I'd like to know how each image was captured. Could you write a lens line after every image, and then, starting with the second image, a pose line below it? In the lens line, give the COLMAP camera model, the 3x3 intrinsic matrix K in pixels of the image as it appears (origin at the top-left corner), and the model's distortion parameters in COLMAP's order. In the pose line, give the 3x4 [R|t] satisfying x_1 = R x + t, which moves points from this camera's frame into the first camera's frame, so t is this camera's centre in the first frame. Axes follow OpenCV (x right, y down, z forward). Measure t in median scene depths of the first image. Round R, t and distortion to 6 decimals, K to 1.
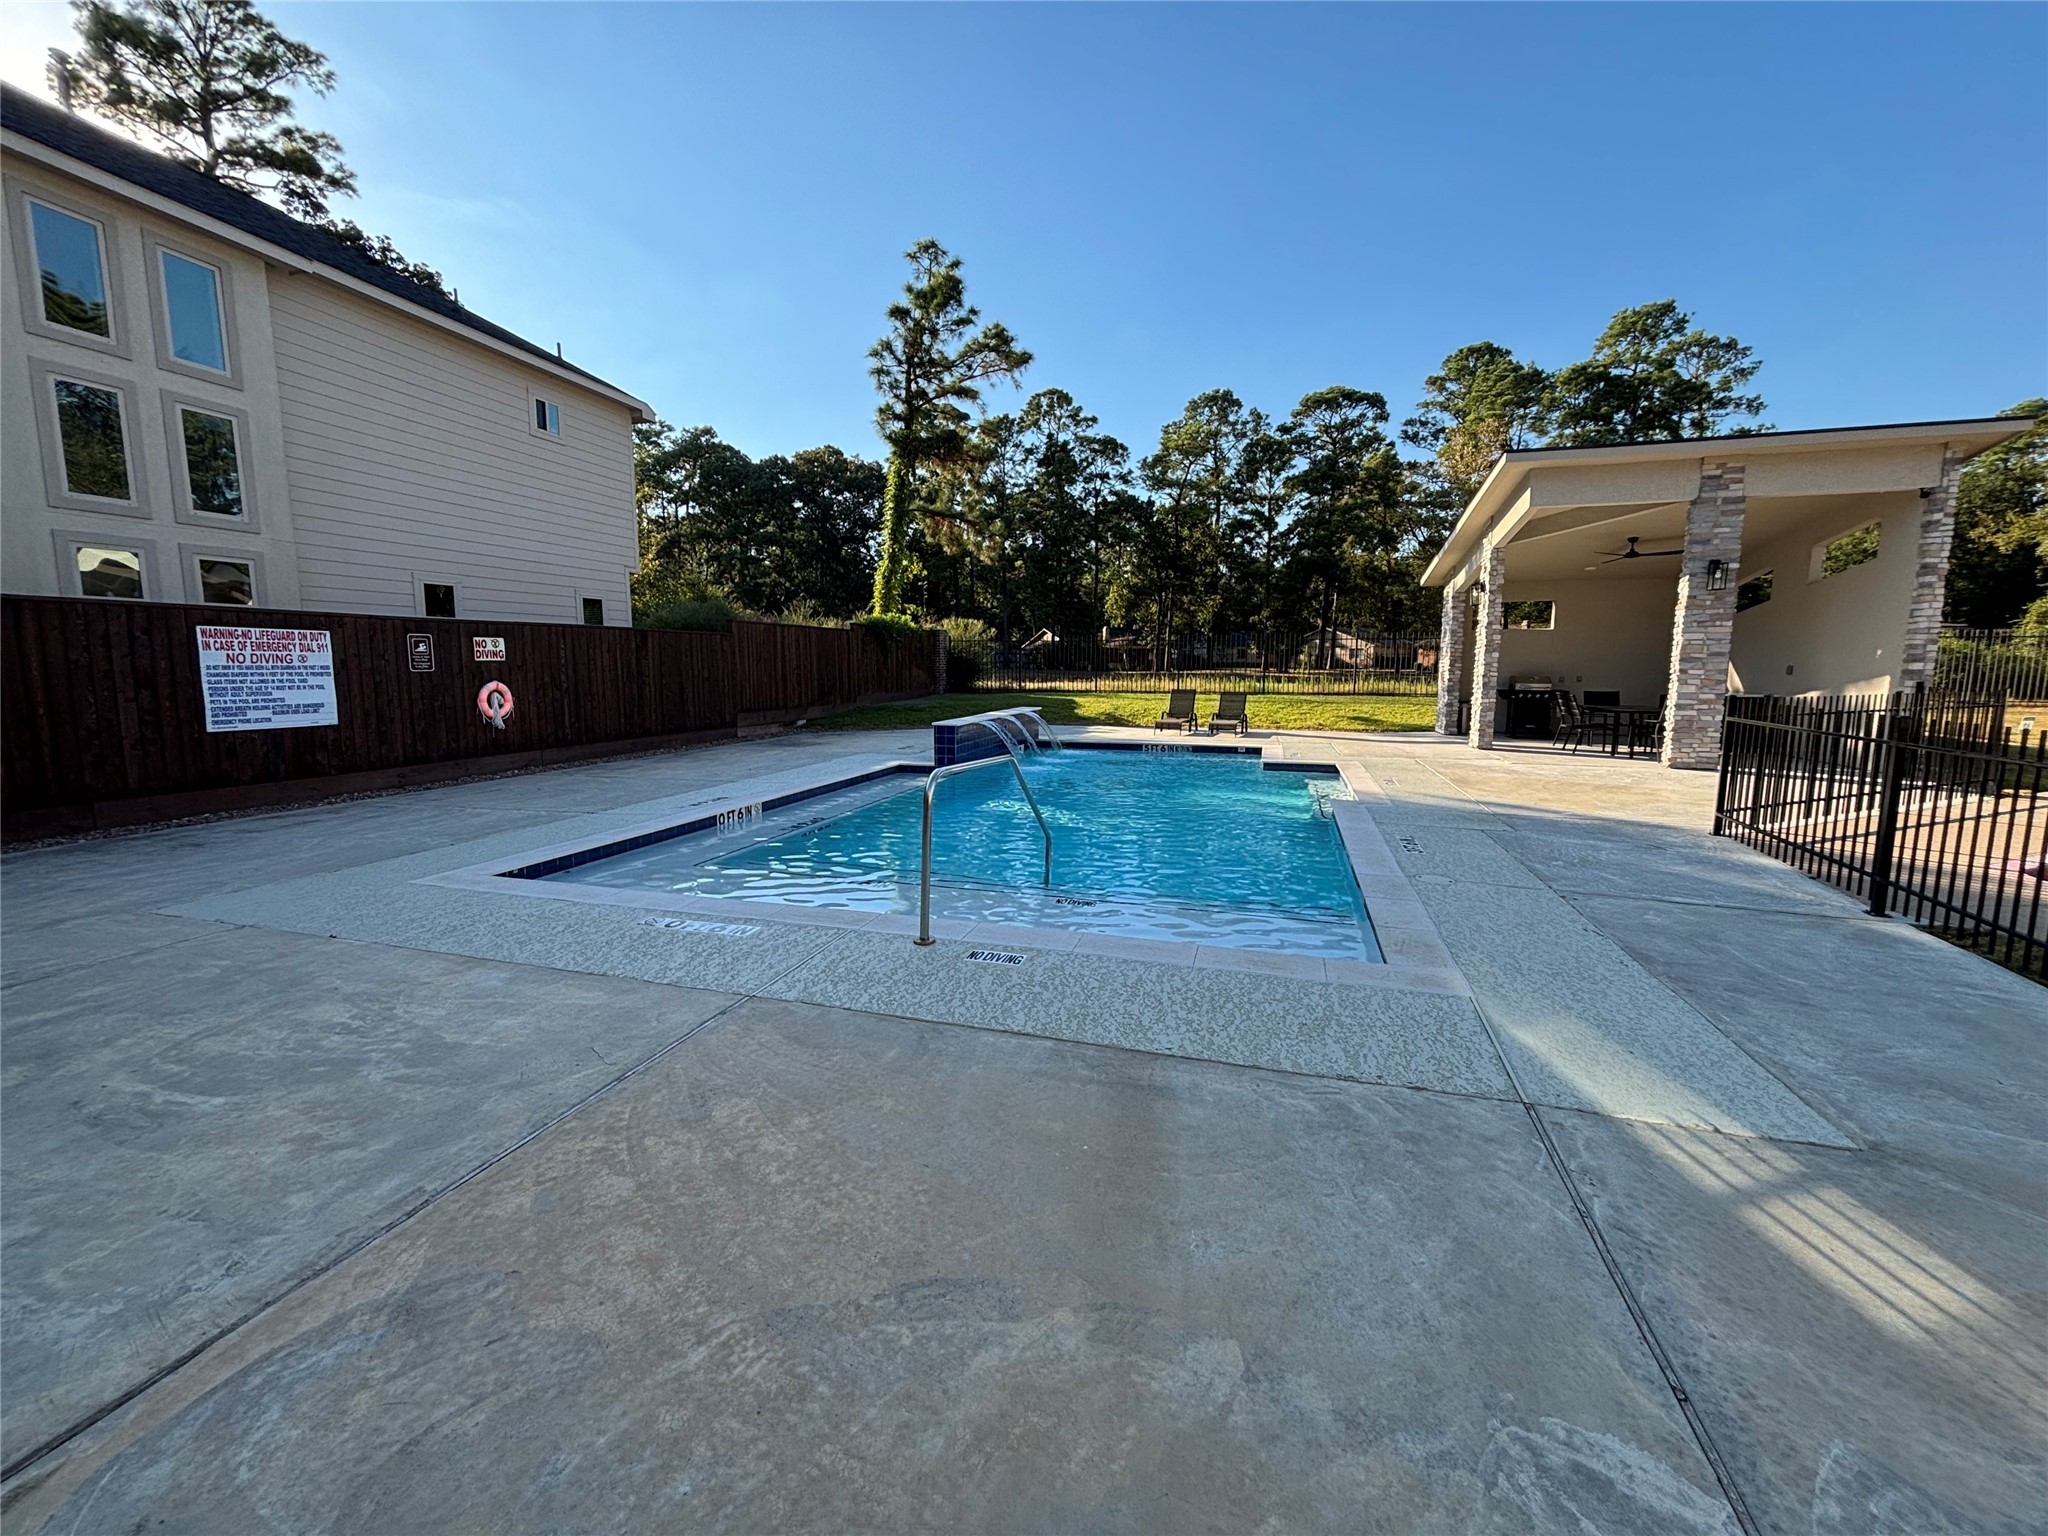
lens RADIAL K [[822.3, 0, 1020.8], [0, 822.3, 769.1], [0, 0, 1]] dist [0.001882, 0.000058]
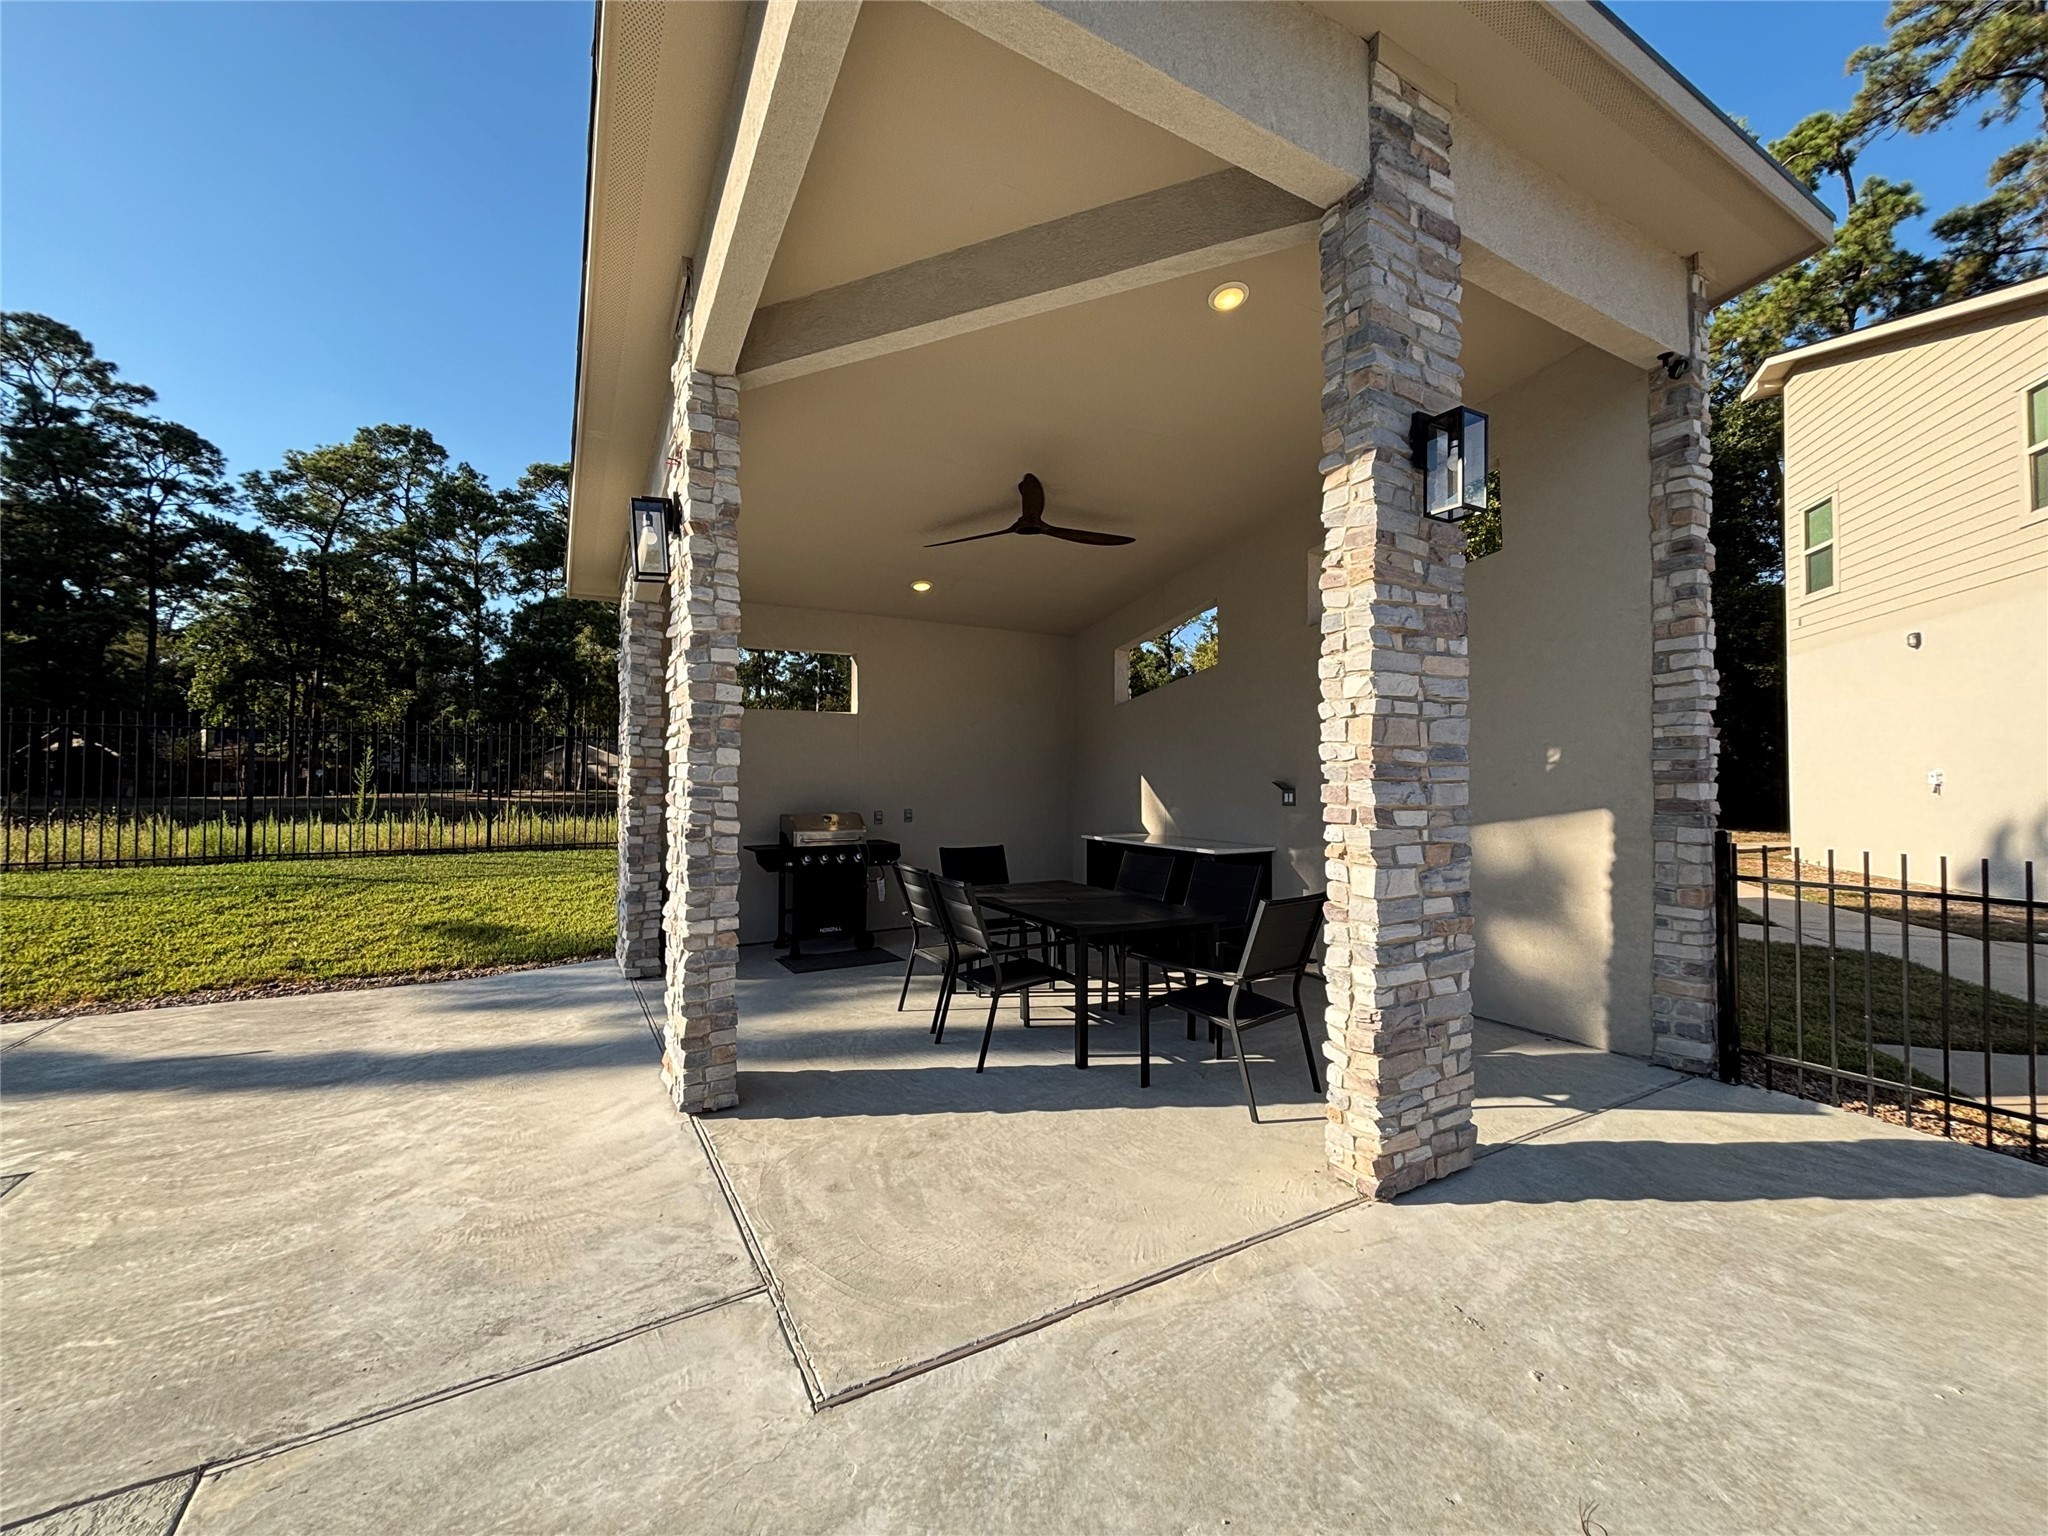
lens RADIAL K [[822.3, 0, 1020.8], [0, 822.3, 769.1], [0, 0, 1]] dist [0.001882, 0.000058]
pose [[0.681978, 0.008091, 0.731328, 0.219128], [0.096431, 0.990214, -0.100879, -0.048450], [-0.724988, 0.139320, 0.674524, 0.368747]]
